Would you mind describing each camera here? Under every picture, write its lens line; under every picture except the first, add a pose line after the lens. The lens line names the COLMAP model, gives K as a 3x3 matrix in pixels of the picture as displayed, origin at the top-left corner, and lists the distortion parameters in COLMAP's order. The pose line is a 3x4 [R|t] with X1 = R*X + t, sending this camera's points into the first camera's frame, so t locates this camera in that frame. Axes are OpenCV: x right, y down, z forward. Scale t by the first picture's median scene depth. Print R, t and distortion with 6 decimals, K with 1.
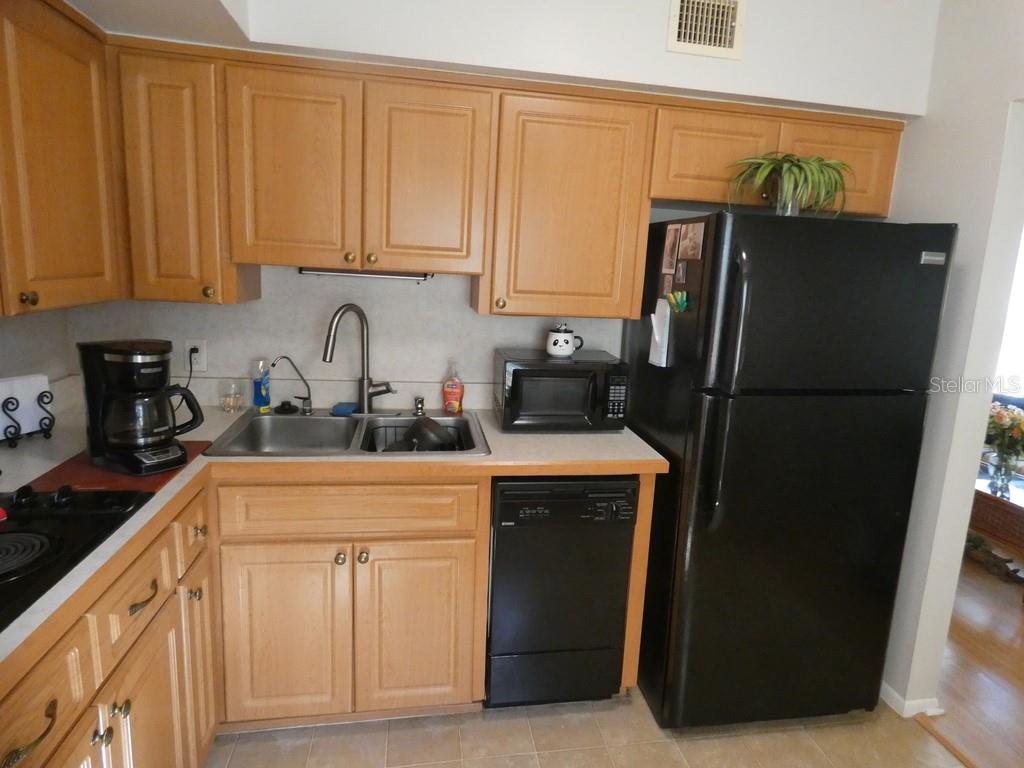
lens RADIAL K [[622.0, 0, 515.0], [0, 622.0, 378.5], [0, 0, 1]] dist [0.021541, 0.001620]
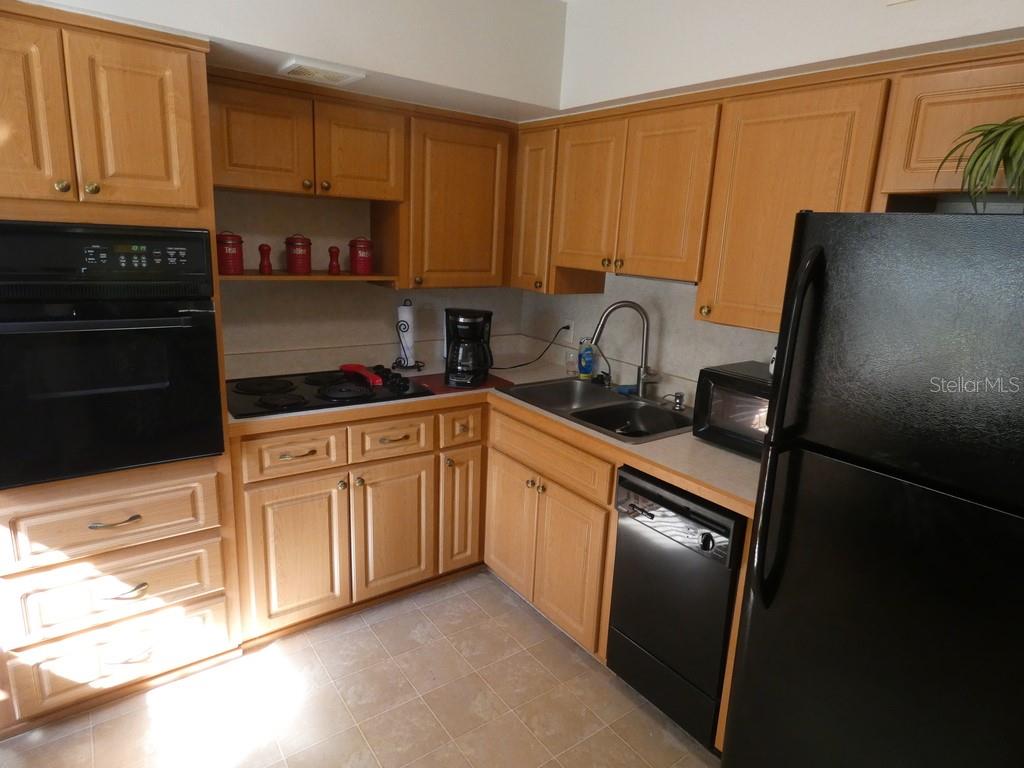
lens RADIAL K [[610.2, 0, 506.8], [0, 610.2, 383.7], [0, 0, 1]] dist [-0.003080, -0.029351]
pose [[0.440082, 0.188399, -0.877971, 0.770154], [-0.190066, 0.975133, 0.113977, -0.059966], [0.877612, 0.116713, 0.464947, 0.292841]]
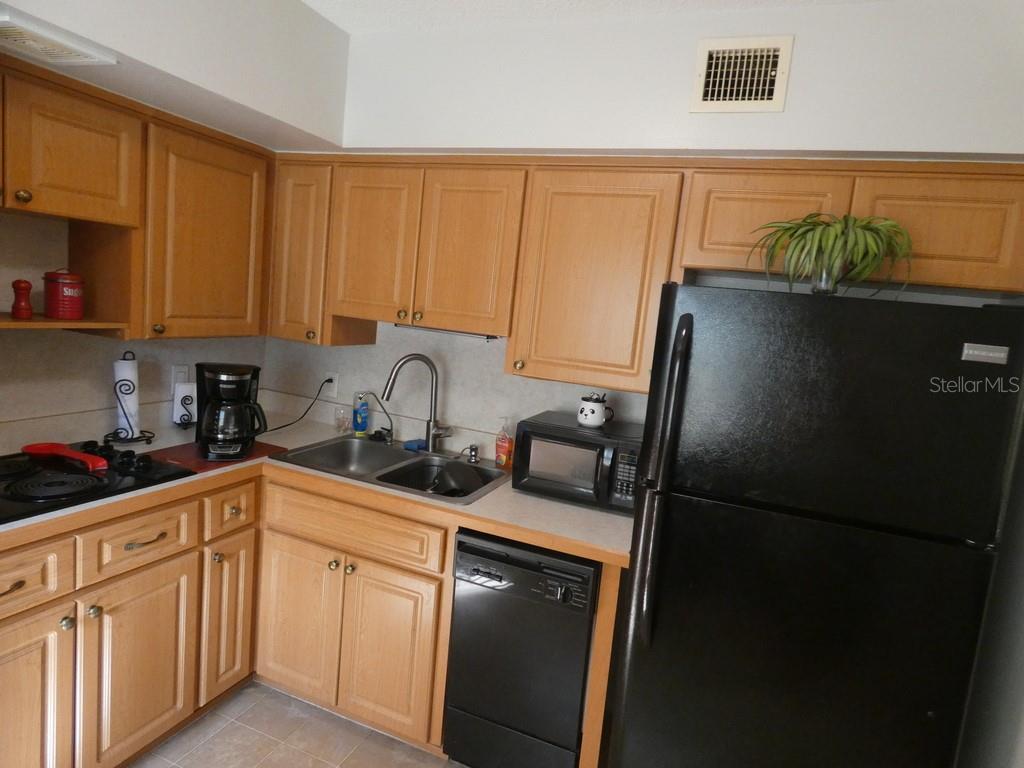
lens RADIAL K [[612.5, 0, 510.1], [0, 612.5, 381.3], [0, 0, 1]] dist [0.003503, 0.033694]
pose [[0.846508, 0.104680, -0.521983, 0.530957], [-0.153992, 0.986710, -0.051853, -0.040530], [0.509618, 0.124276, 0.851378, 0.135910]]
